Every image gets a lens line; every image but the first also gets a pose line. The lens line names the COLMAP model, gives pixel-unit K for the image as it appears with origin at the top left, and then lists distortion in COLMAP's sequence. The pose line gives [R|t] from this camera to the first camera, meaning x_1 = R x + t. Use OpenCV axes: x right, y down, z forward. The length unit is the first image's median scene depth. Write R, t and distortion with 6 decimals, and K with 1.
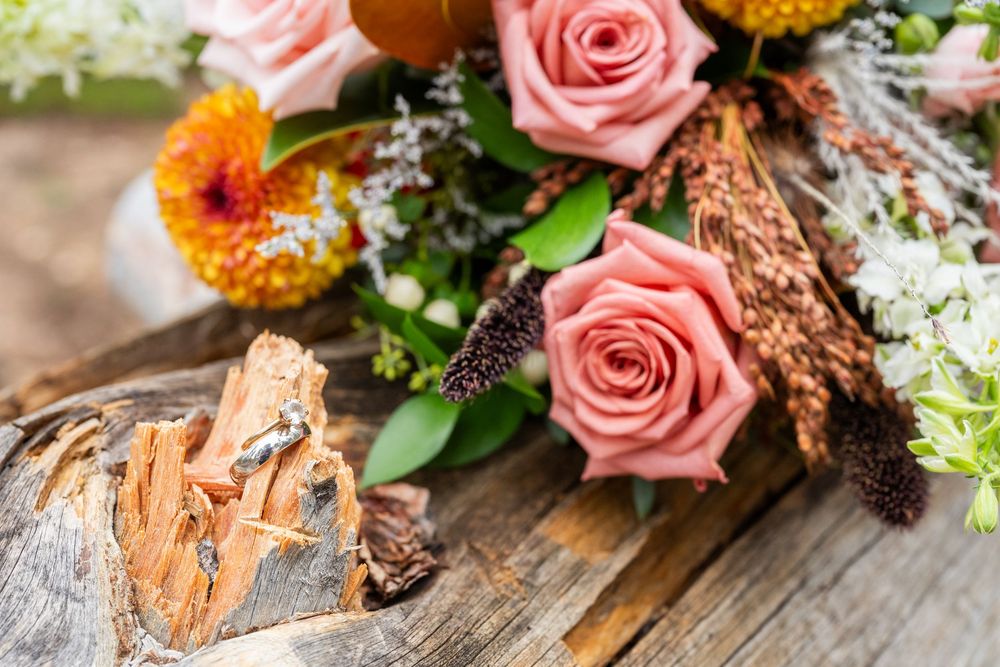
lens RADIAL K [[1492.7, 0, 502.8], [0, 1492.7, 327.9], [0, 0, 1]] dist [0.023605, 0.000000]
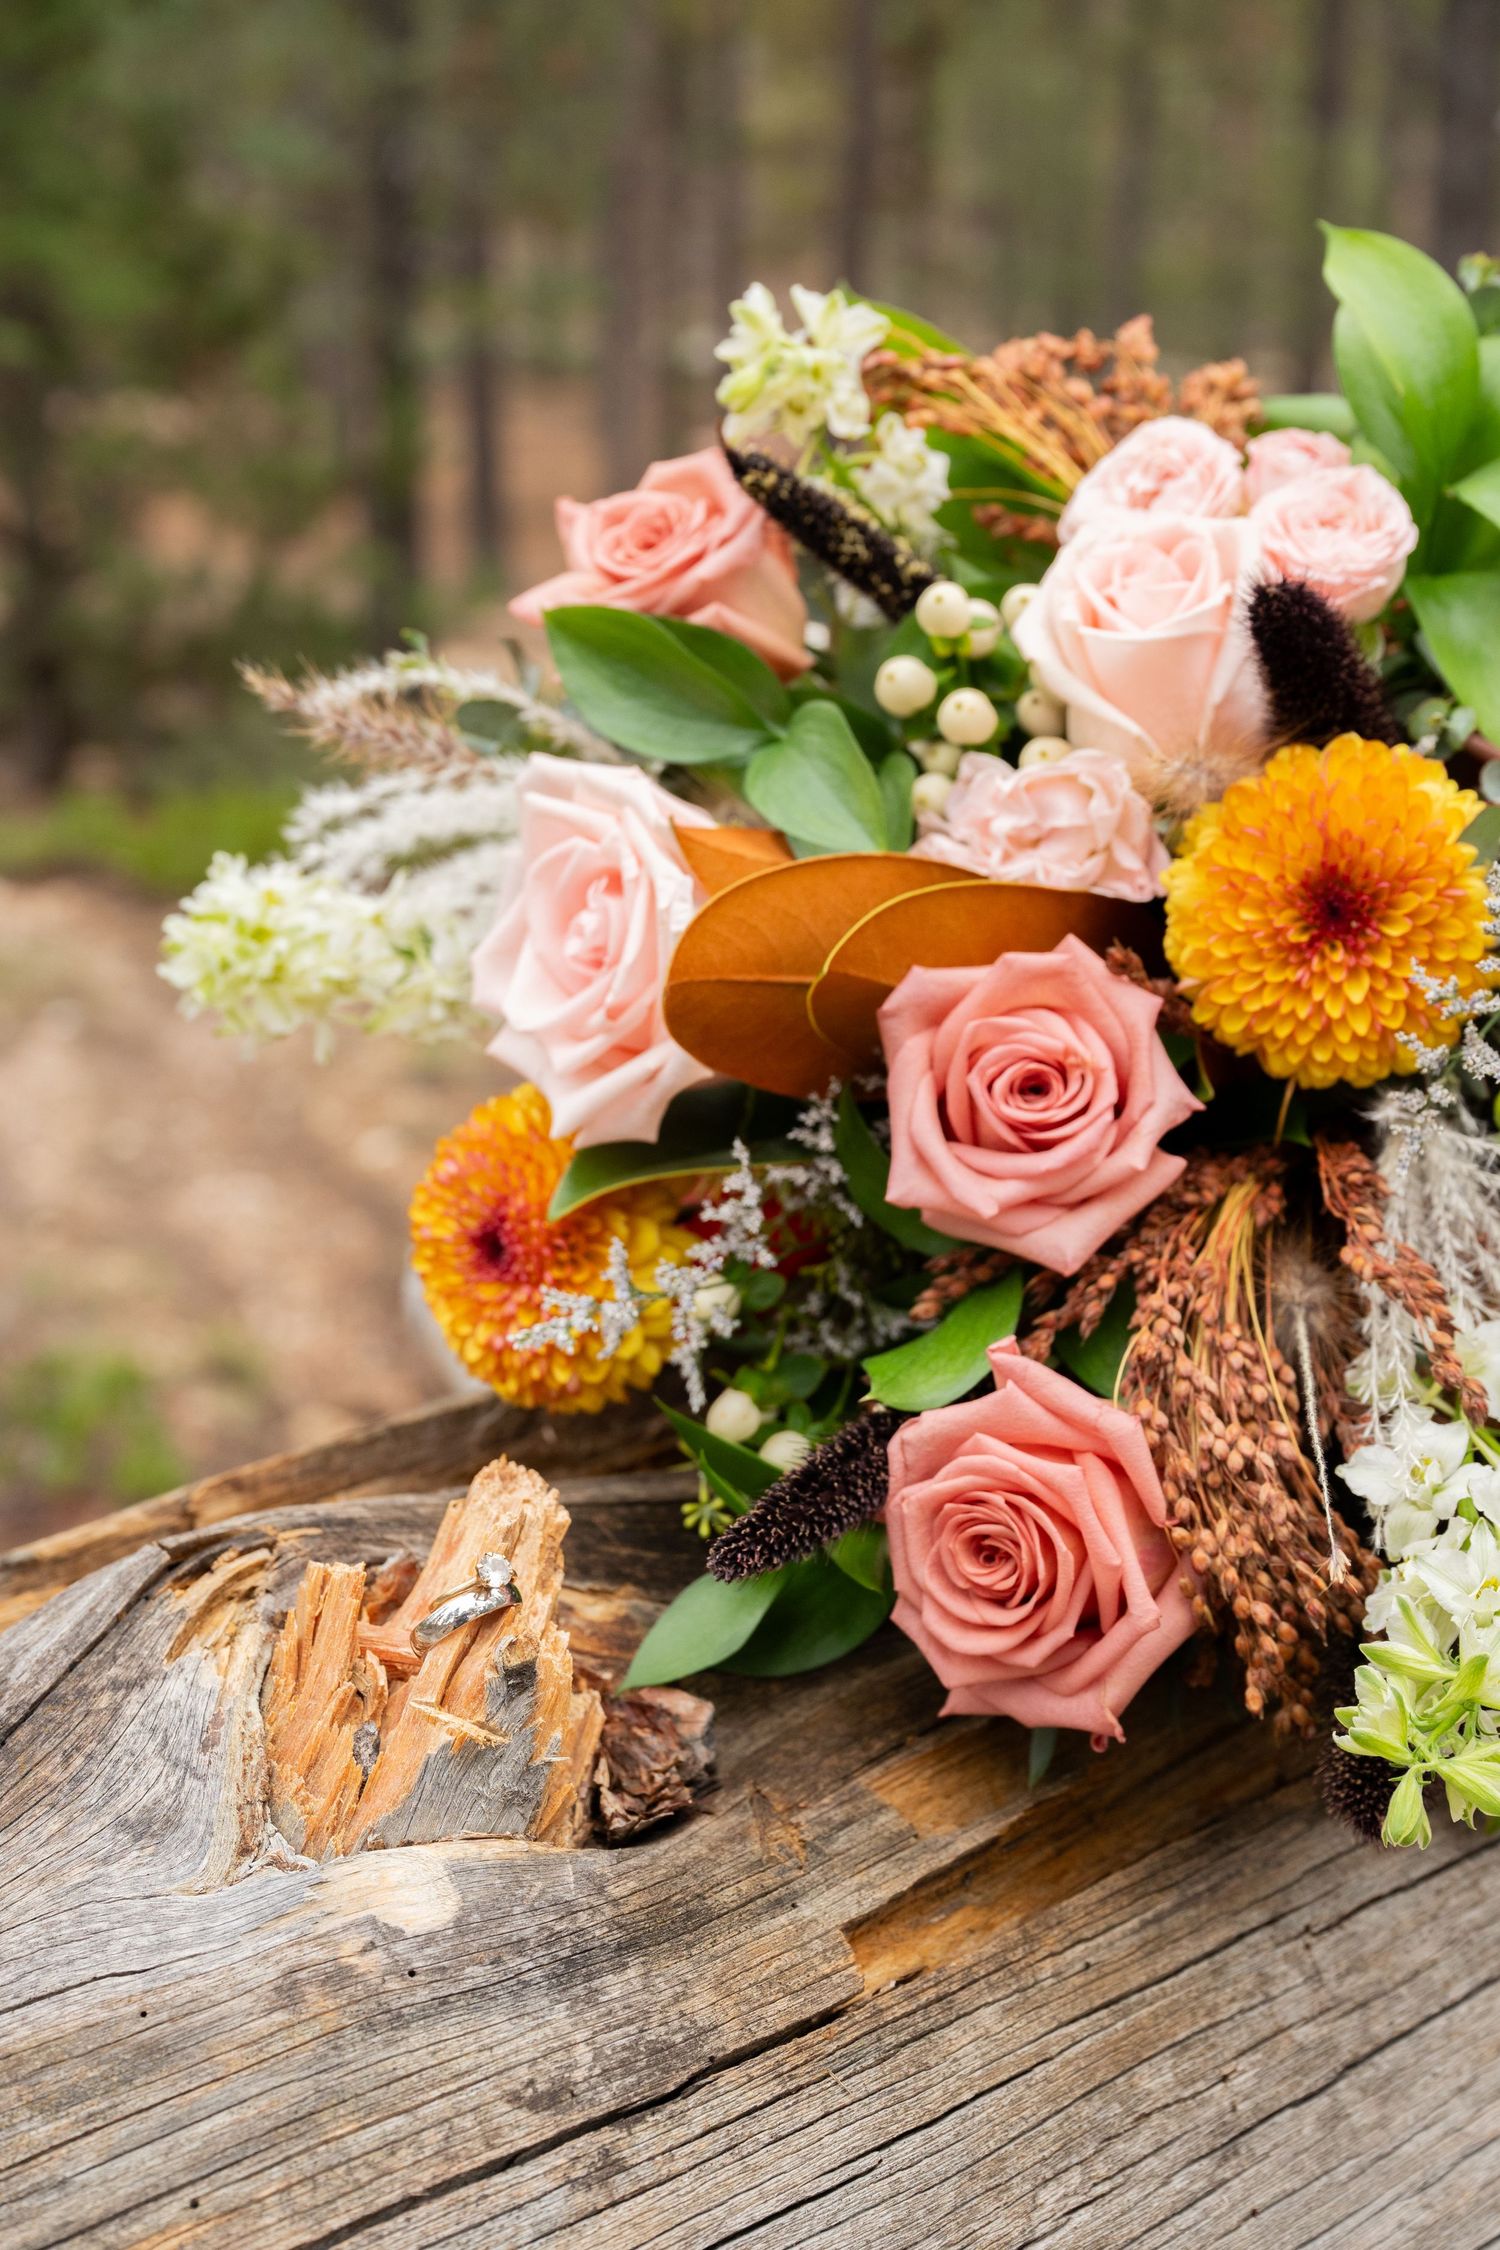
lens RADIAL K [[3358.7, 0, 742.5], [0, 3358.7, 1129.9], [0, 0, 1]] dist [0.023605, 0.000000]
pose [[0.976736, 0.088373, -0.195391, 0.252210], [-0.103365, 0.992324, -0.067894, -0.053893], [0.187891, 0.086511, 0.978373, -0.575433]]
